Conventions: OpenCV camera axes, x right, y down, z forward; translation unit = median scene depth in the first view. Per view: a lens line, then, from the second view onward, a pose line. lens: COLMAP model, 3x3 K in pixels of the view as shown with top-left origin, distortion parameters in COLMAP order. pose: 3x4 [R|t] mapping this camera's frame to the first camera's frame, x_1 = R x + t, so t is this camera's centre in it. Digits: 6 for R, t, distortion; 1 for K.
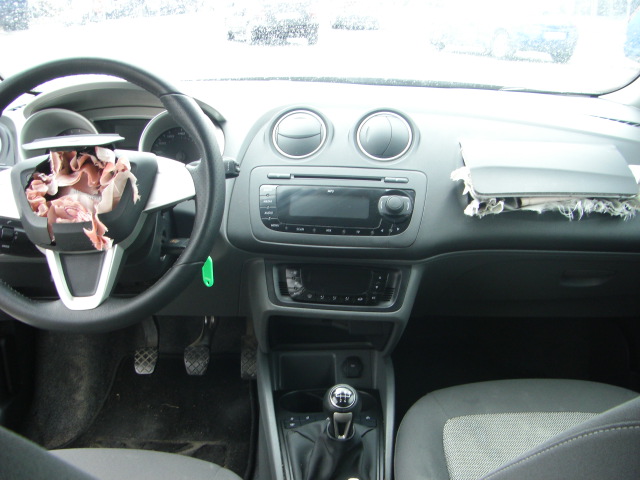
lens RADIAL K [[723.0, 0, 304.2], [0, 723.0, 283.6], [0, 0, 1]] dist [-0.173588, 0.082724]
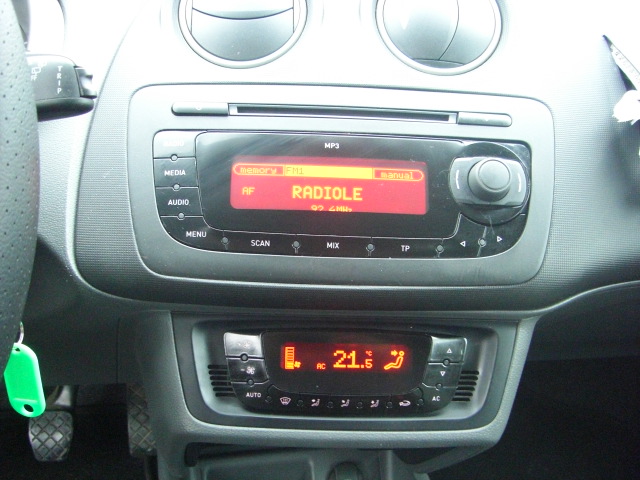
lens RADIAL K [[723.0, 0, 304.2], [0, 723.0, 283.6], [0, 0, 1]] dist [-0.173588, 0.082724]
pose [[0.987574, -0.035796, 0.153022, -0.043334], [0.021466, 0.995313, 0.094291, -0.089697], [-0.155680, -0.089835, 0.983714, 0.598420]]
